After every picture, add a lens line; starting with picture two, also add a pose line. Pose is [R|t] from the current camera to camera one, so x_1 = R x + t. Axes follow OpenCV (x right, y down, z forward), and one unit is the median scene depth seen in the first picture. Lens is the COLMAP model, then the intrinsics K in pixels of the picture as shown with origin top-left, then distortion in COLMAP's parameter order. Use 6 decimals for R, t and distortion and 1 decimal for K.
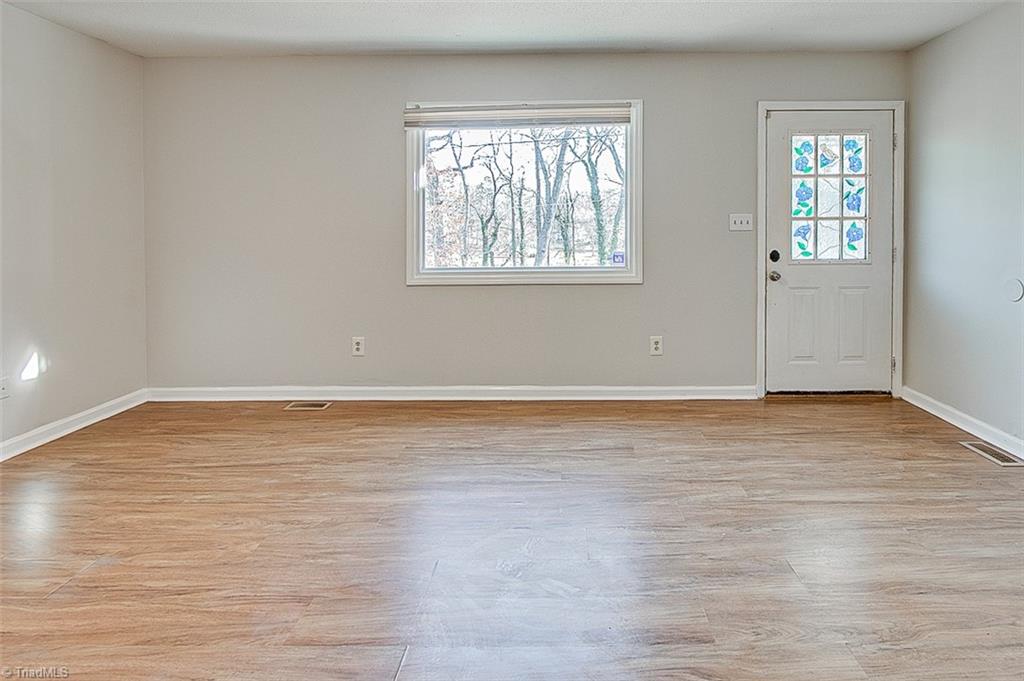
lens RADIAL K [[494.8, 0, 542.9], [0, 494.8, 242.3], [0, 0, 1]] dist [-0.004428, -0.000369]
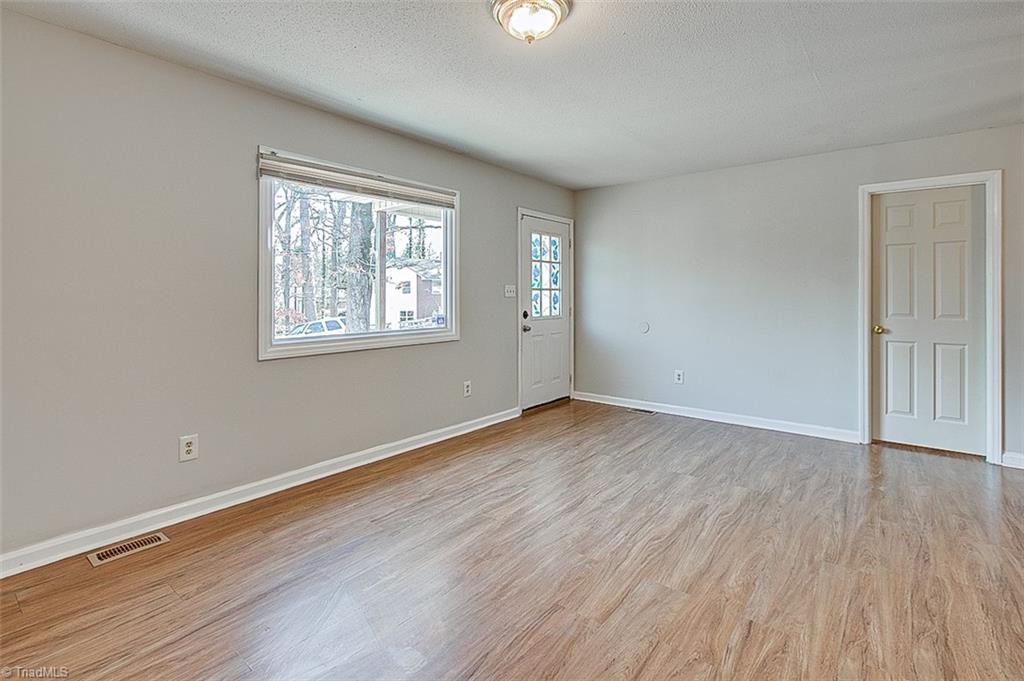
lens RADIAL K [[480.7, 0, 496.1], [0, 480.7, 297.9], [0, 0, 1]] dist [-0.011158, 0.000333]
pose [[0.633371, 0.002691, 0.773843, -0.677669], [0.019754, 0.999612, -0.019645, 0.004239], [-0.773596, 0.027729, 0.633072, 0.173243]]
